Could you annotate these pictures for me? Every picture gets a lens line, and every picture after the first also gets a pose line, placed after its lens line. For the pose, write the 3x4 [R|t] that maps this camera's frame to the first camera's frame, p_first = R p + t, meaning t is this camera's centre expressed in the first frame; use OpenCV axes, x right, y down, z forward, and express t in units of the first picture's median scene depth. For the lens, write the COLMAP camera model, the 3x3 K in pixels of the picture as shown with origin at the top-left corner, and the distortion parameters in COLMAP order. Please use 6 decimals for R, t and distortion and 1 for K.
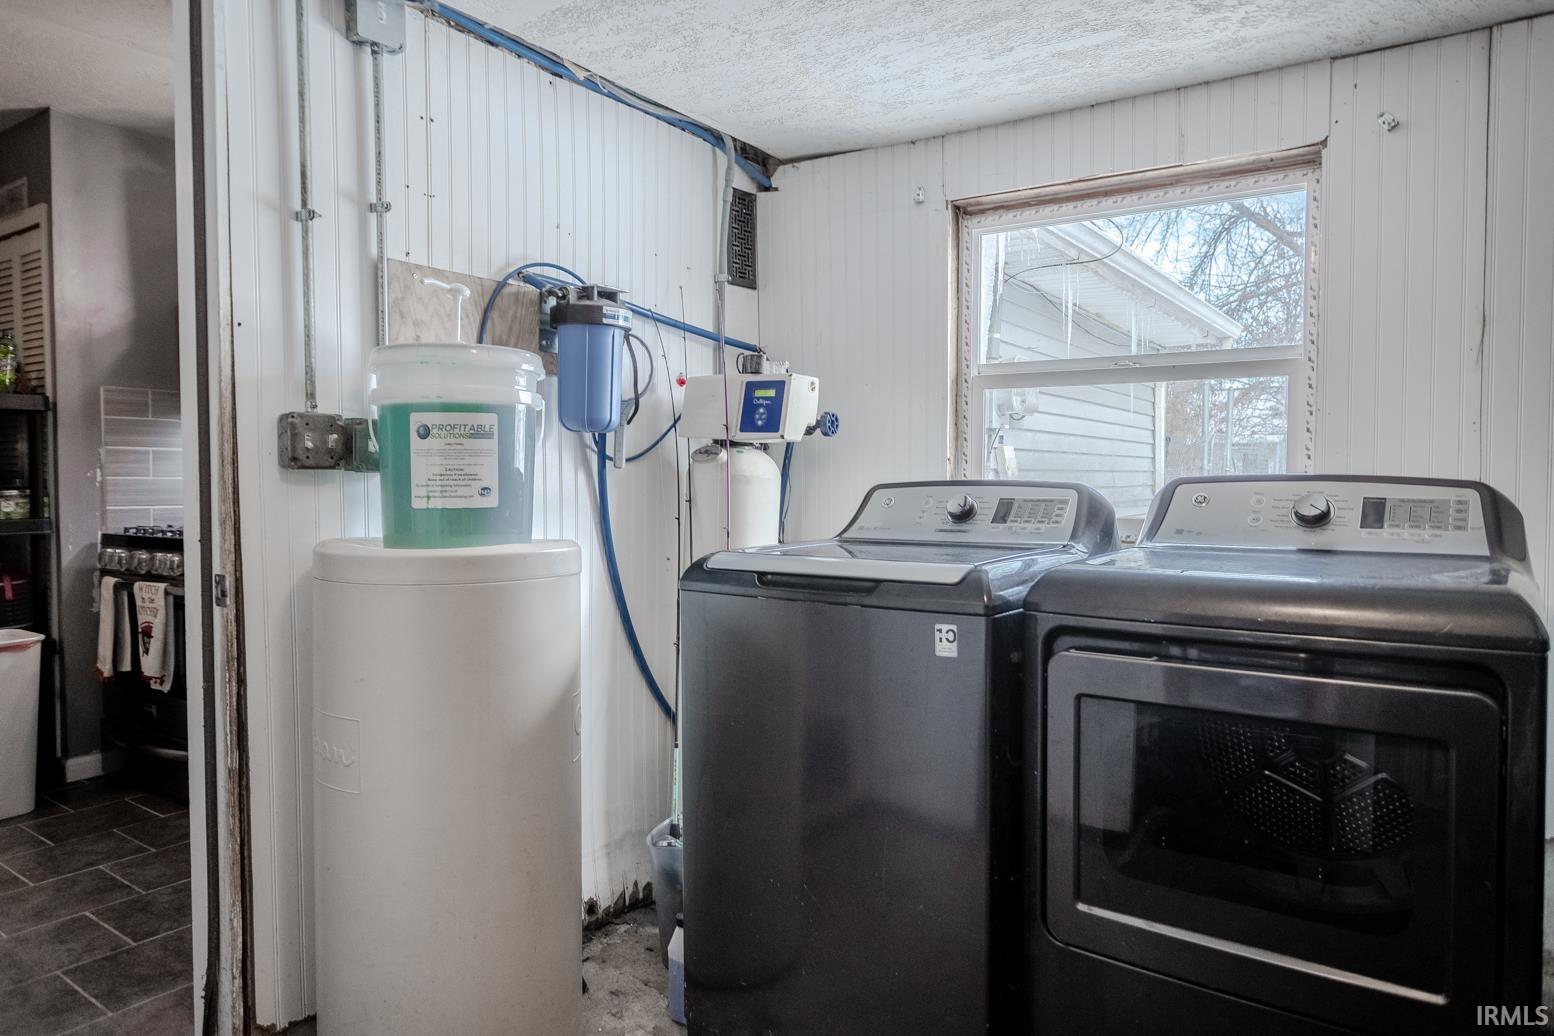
lens RADIAL K [[971.6, 0, 778.6], [0, 971.6, 513.6], [0, 0, 1]] dist [0.001774, 0.000045]
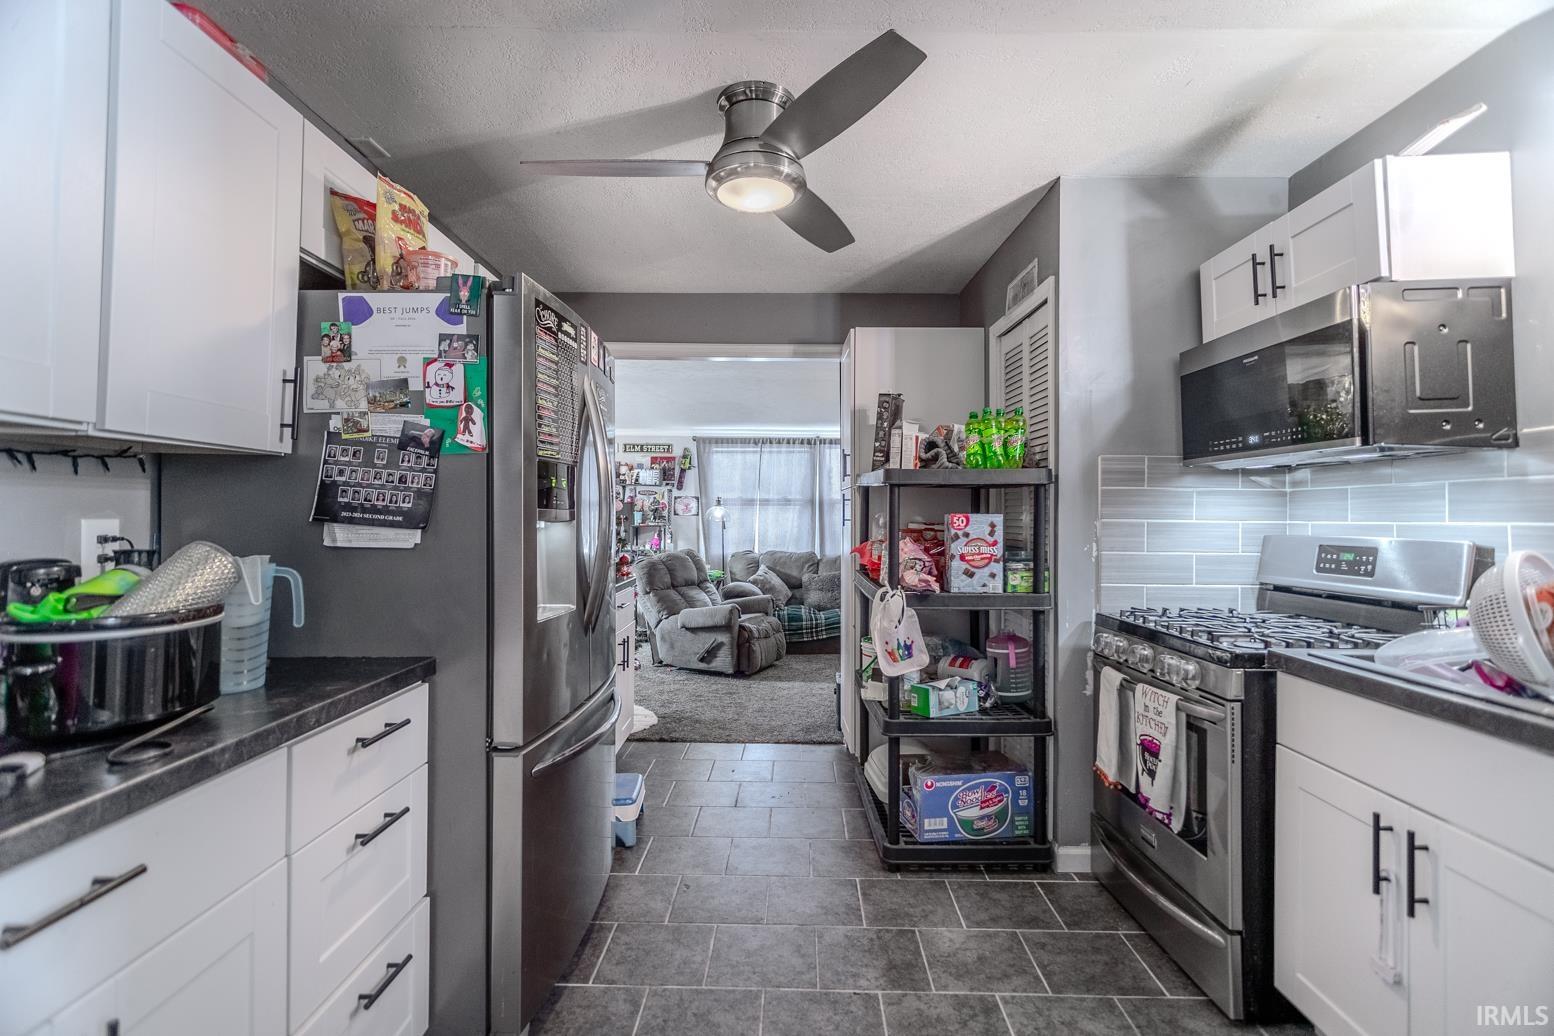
lens RADIAL K [[737.9, 0, 776.0], [0, 737.9, 513.5], [0, 0, 1]] dist [0.000215, 0.000199]
pose [[0.564058, -0.001941, -0.825733, -0.293913], [-0.034873, 0.999049, -0.026170, -0.046728], [0.824999, 0.043557, 0.563454, 0.354389]]
